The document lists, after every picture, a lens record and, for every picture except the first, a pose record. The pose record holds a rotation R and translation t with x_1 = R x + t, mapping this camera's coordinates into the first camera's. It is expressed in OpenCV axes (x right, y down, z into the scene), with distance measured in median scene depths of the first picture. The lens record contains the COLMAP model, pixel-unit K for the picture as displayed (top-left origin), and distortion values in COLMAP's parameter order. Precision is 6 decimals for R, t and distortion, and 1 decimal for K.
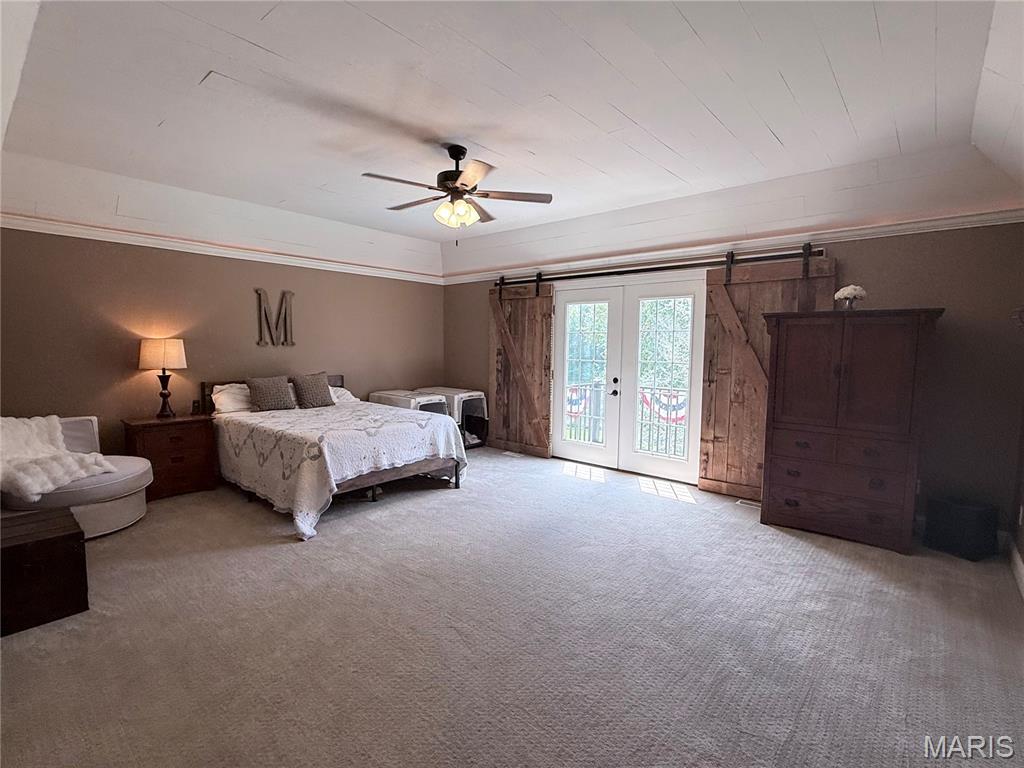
lens RADIAL K [[481.9, 0, 509.0], [0, 481.9, 383.1], [0, 0, 1]] dist [-0.001748, -0.000853]
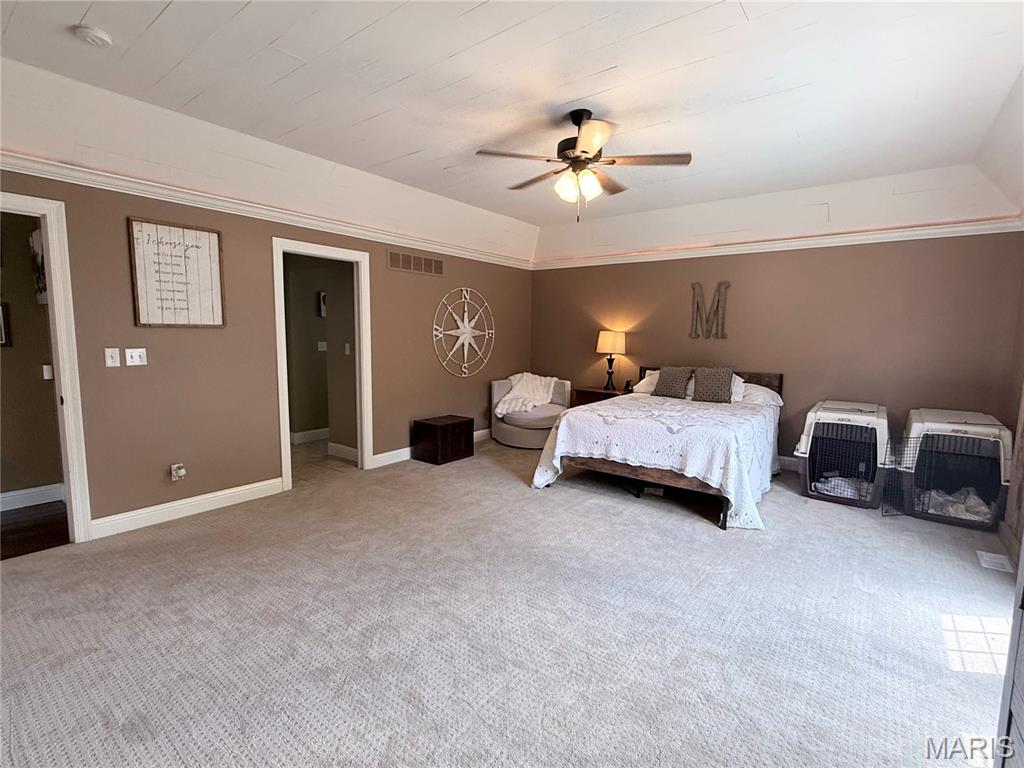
lens RADIAL K [[481.9, 0, 510.9], [0, 481.9, 384.6], [0, 0, 1]] dist [-0.001748, -0.000853]
pose [[0.062446, 0.097699, -0.993255, 0.604611], [-0.093304, 0.991410, 0.091651, -0.040687], [0.993677, 0.086951, 0.071026, 0.618972]]
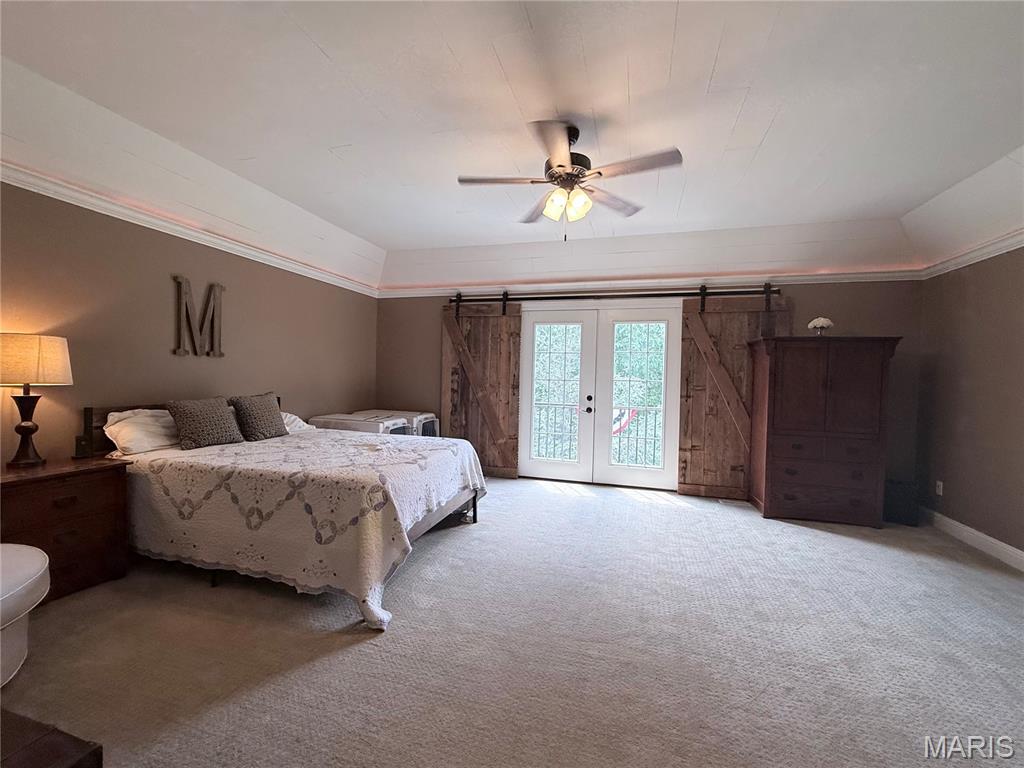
lens RADIAL K [[425.6, 0, 509.2], [0, 425.6, 385.8], [0, 0, 1]] dist [-0.000759, 0.000420]
pose [[0.908297, -0.000191, 0.418327, -0.385513], [0.020622, 0.998805, -0.044318, 0.006060], [-0.417818, 0.048881, 0.907215, 0.265574]]
